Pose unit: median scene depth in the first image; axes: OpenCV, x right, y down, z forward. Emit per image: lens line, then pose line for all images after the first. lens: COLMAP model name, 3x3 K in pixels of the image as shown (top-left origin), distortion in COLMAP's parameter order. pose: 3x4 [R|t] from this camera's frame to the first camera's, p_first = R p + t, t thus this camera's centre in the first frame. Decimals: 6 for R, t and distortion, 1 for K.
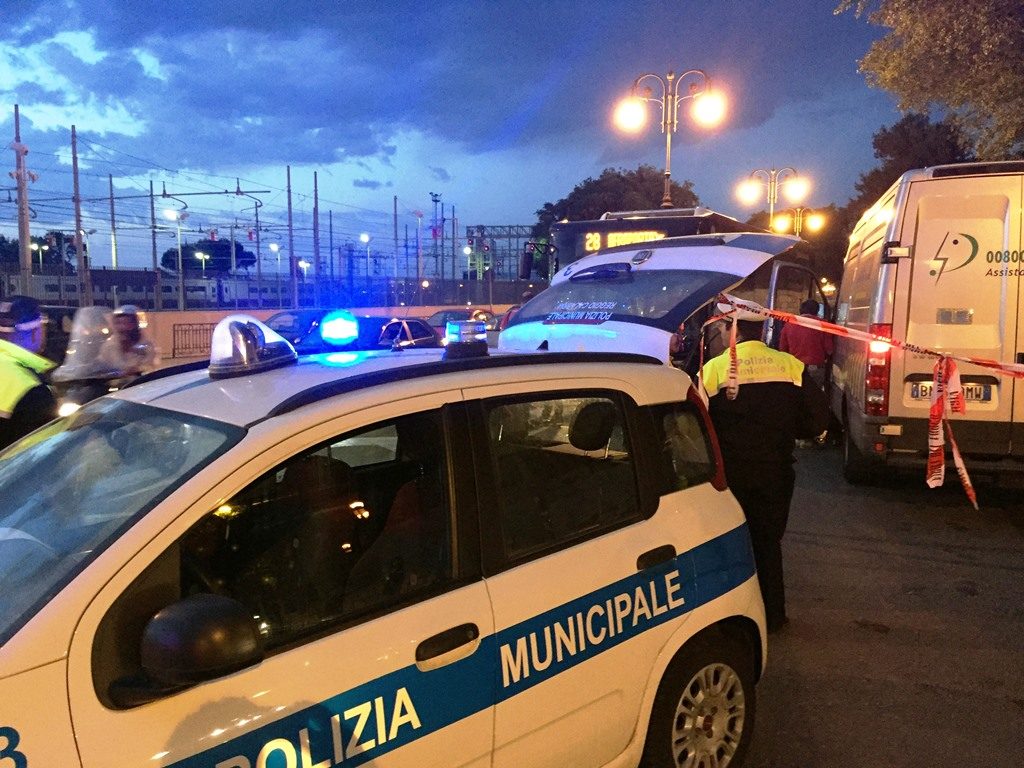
lens RADIAL K [[879.1, 0, 512.9], [0, 879.1, 379.5], [0, 0, 1]] dist [0.093384, -0.140123]
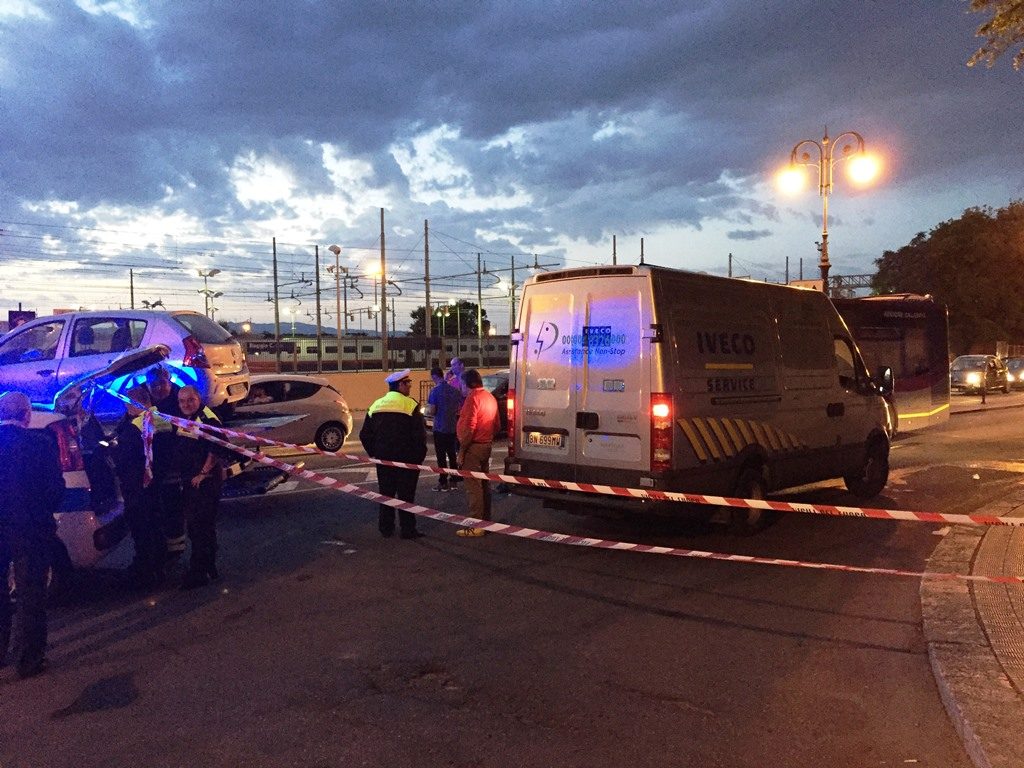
lens RADIAL K [[879.1, 0, 512.9], [0, 879.1, 379.5], [0, 0, 1]] dist [0.093384, -0.140123]
pose [[0.895754, 0.002662, -0.444543, 2.104107], [-0.029283, 0.998164, -0.053028, -0.012551], [0.443585, 0.060517, 0.894187, -0.419926]]
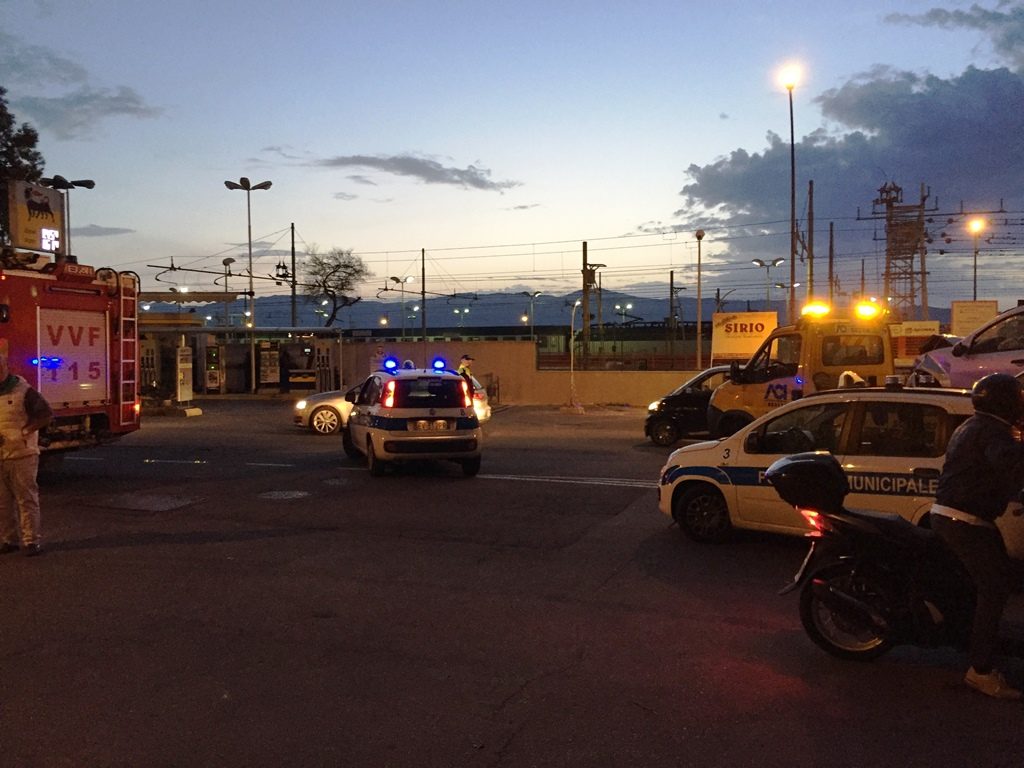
lens RADIAL K [[879.1, 0, 512.9], [0, 879.1, 379.5], [0, 0, 1]] dist [0.093384, -0.140123]
pose [[0.065355, 0.034284, -0.997273, 2.246511], [-0.091024, 0.995448, 0.028256, -0.020918], [0.993702, 0.088929, 0.068178, -0.319099]]
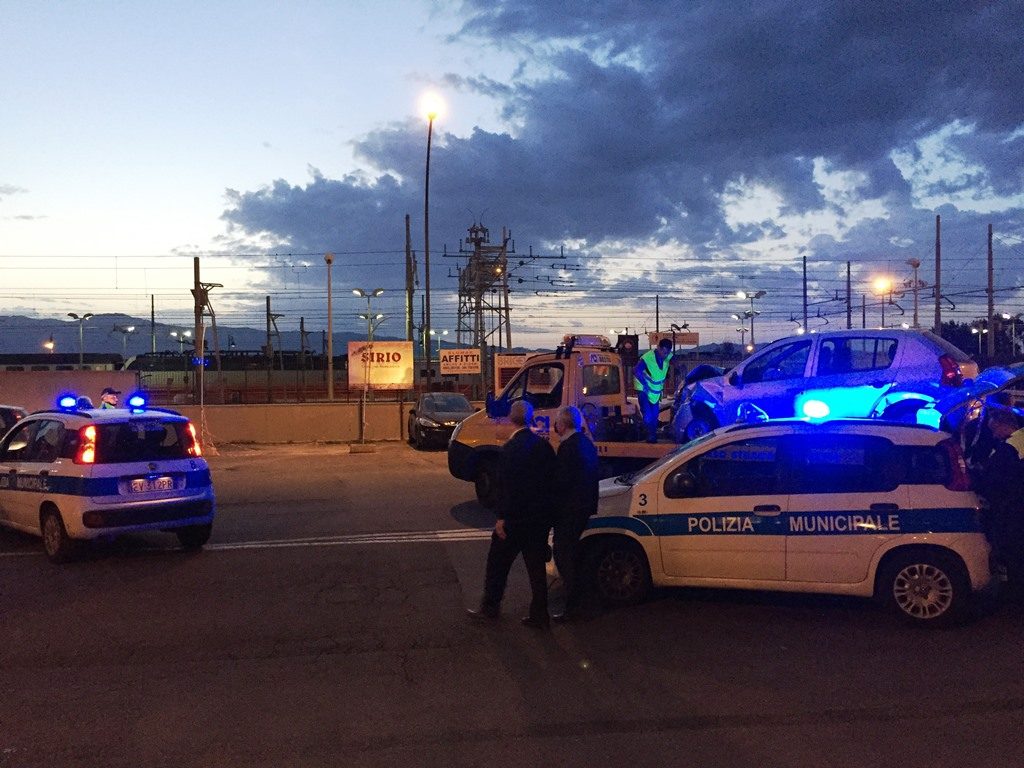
lens RADIAL K [[879.1, 0, 512.9], [0, 879.1, 379.5], [0, 0, 1]] dist [0.093384, -0.140123]
pose [[0.548310, -0.001625, -0.836274, 1.399751], [-0.071467, 0.996249, -0.048793, 0.040372], [0.833216, 0.086520, 0.546137, -1.018563]]
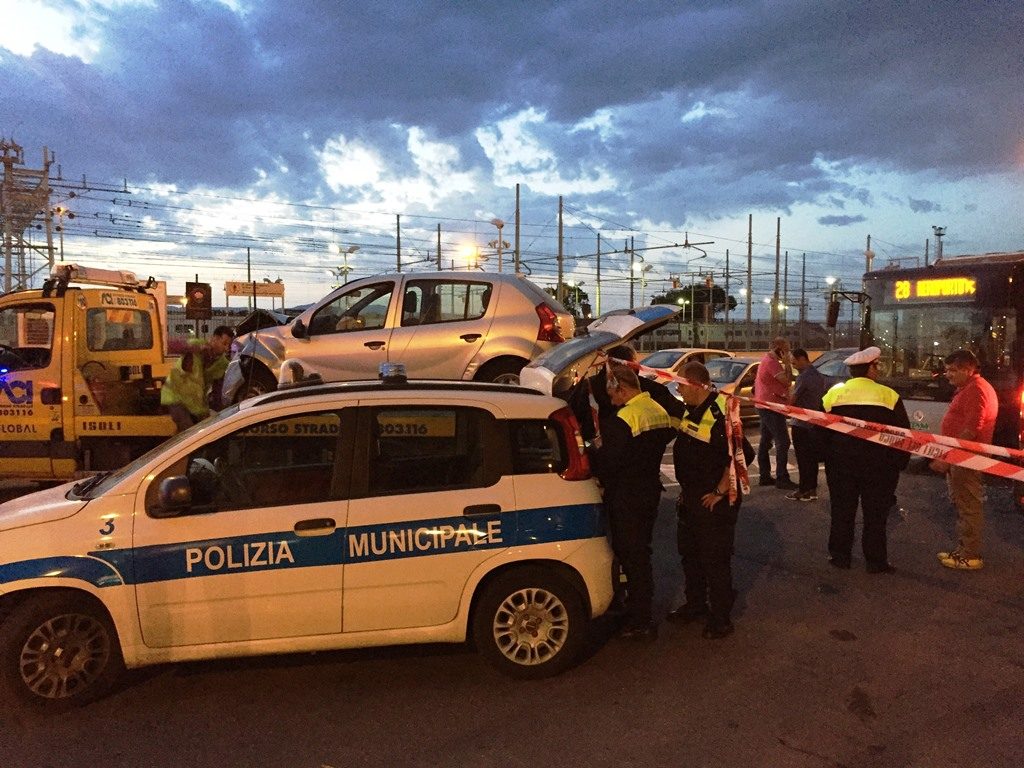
lens RADIAL K [[875.2, 0, 511.9], [0, 875.2, 380.5], [0, 0, 1]] dist [0.089000, -0.114811]
pose [[0.853662, 0.030287, -0.519946, 0.902804], [-0.054121, 0.998062, -0.030720, 0.006821], [0.518008, 0.054365, 0.853646, -0.324373]]
